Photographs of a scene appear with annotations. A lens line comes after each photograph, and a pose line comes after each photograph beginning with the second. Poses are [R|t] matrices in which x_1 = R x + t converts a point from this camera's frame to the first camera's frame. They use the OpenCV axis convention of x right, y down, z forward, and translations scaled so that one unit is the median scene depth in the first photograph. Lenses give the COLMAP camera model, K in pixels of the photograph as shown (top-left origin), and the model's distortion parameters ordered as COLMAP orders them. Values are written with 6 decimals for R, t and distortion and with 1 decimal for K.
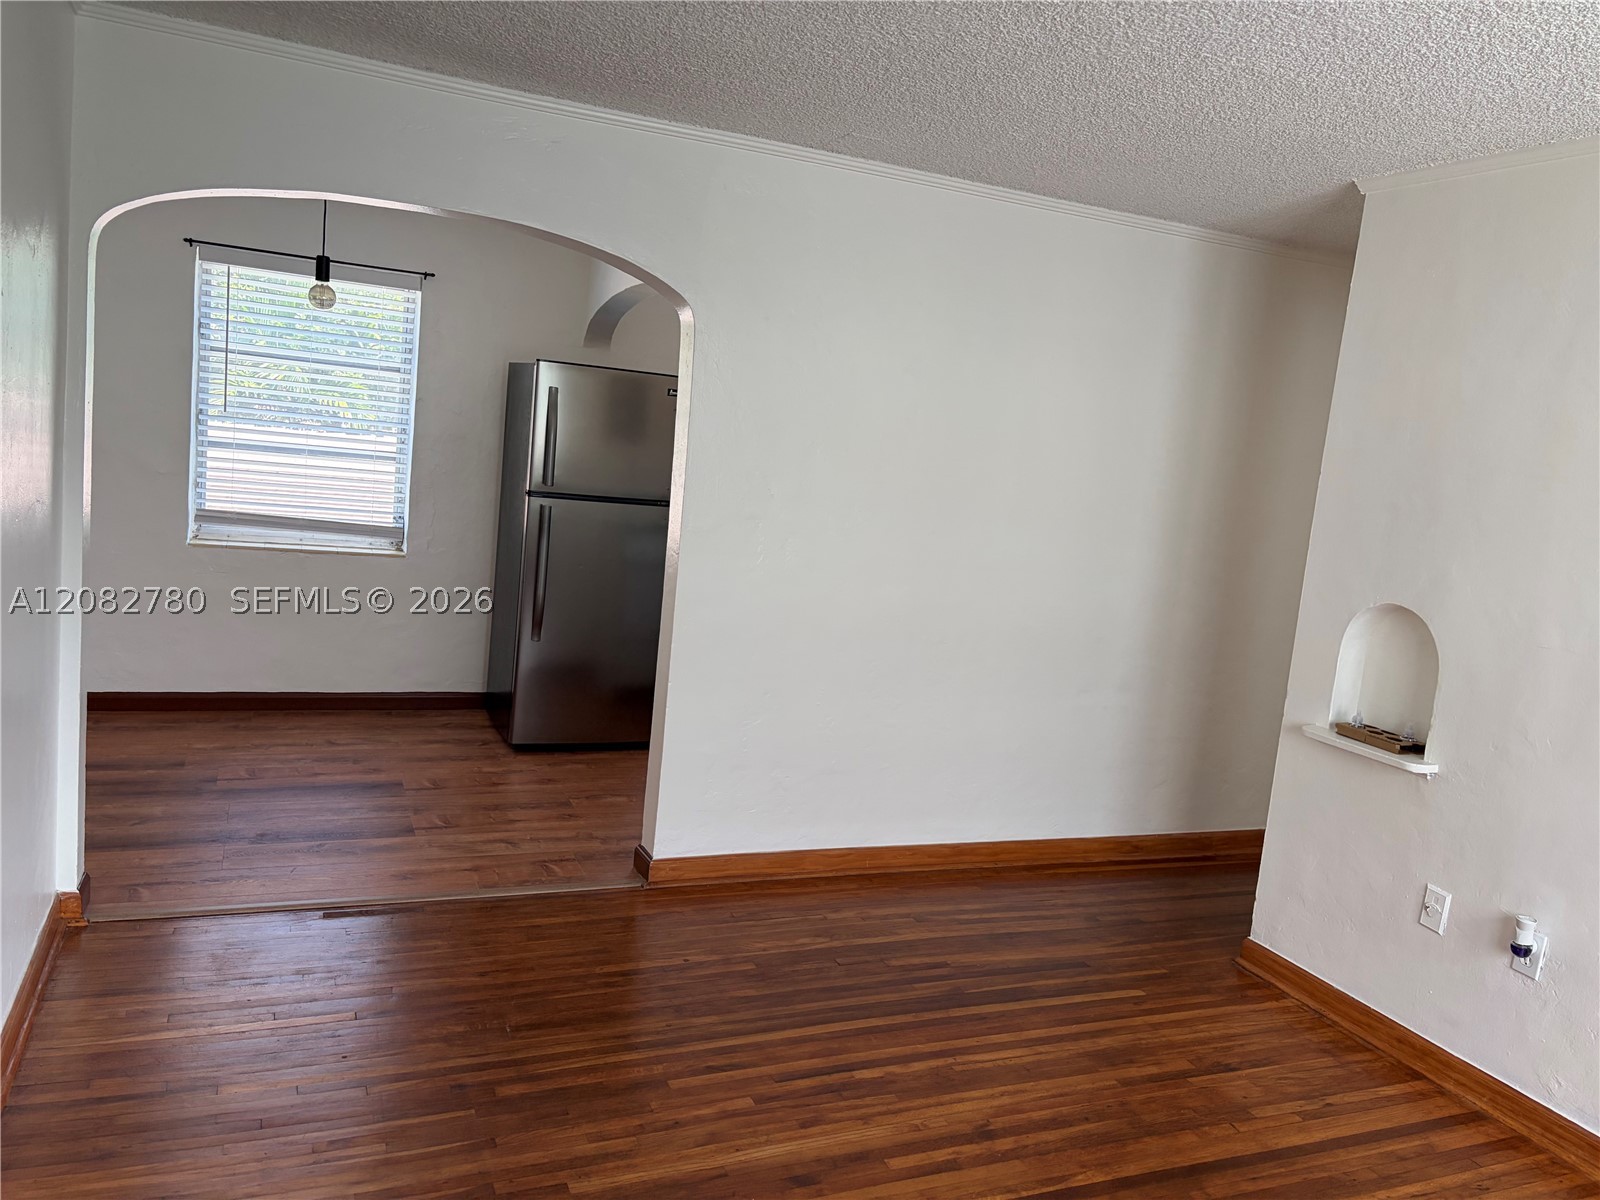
lens RADIAL K [[1203.0, 0, 807.2], [0, 1203.0, 595.4], [0, 0, 1]] dist [0.062380, -0.079469]
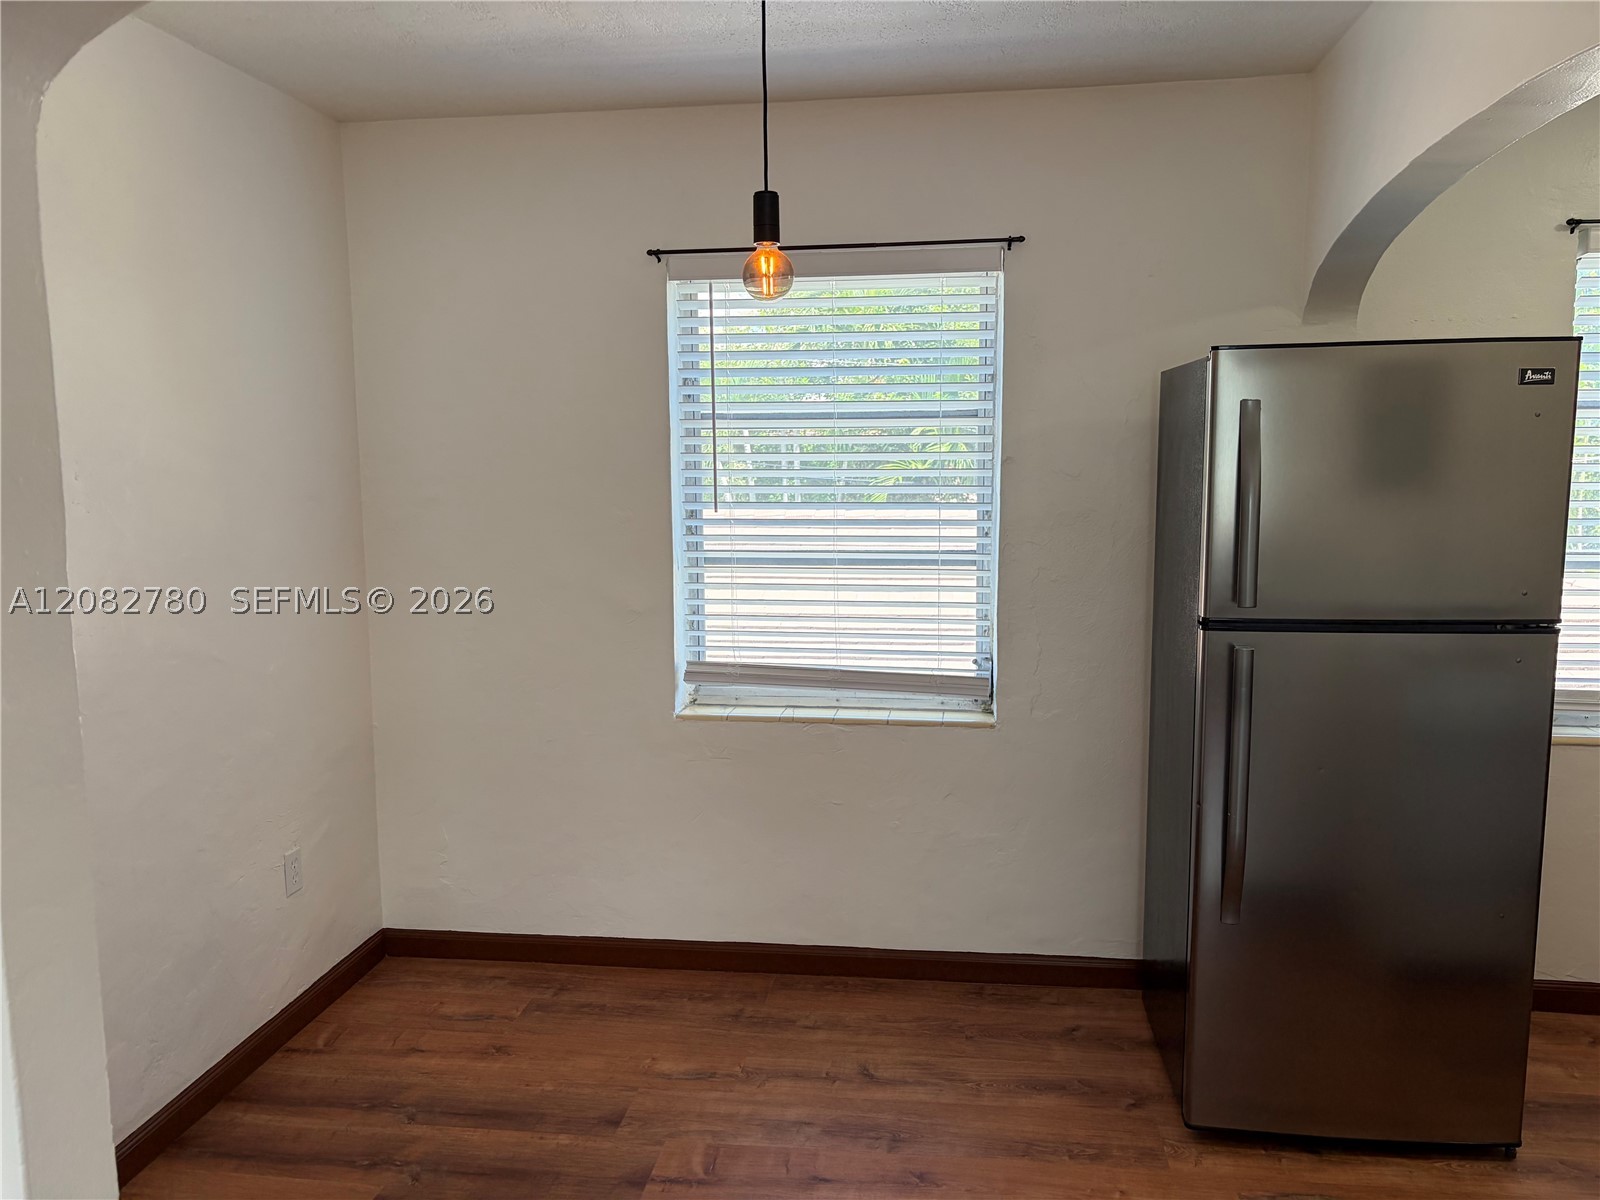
lens RADIAL K [[1233.6, 0, 794.1], [0, 1233.6, 623.1], [0, 0, 1]] dist [0.086370, -0.183074]
pose [[0.847971, -0.038377, -0.528651, -0.104478], [0.023885, 0.999129, -0.034220, -0.070845], [0.529504, 0.016391, 0.848149, 0.481605]]
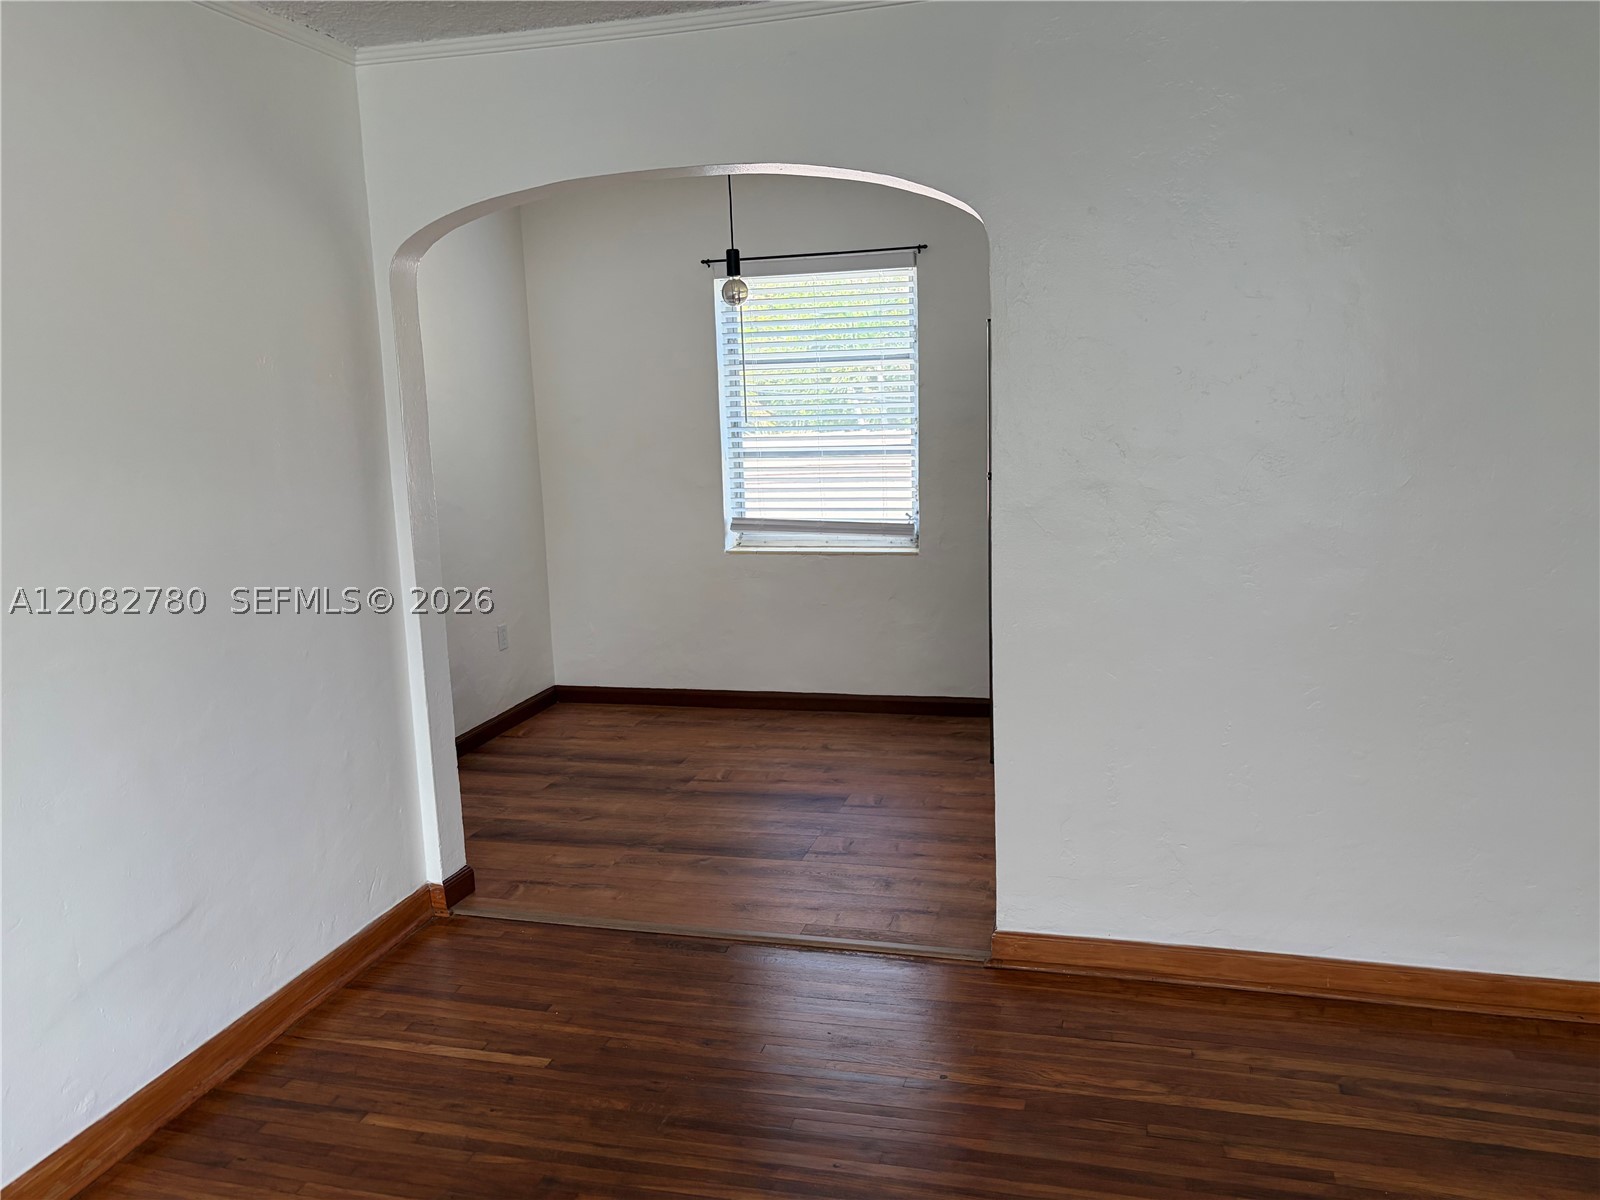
lens RADIAL K [[1194.2, 0, 800.0], [0, 1194.2, 624.7], [0, 0, 1]] dist [0.069129, -0.079221]
pose [[0.775149, -0.005579, -0.631754, 0.204337], [0.028448, 0.999255, 0.026081, -0.004275], [0.631138, -0.038189, 0.774730, 0.237684]]
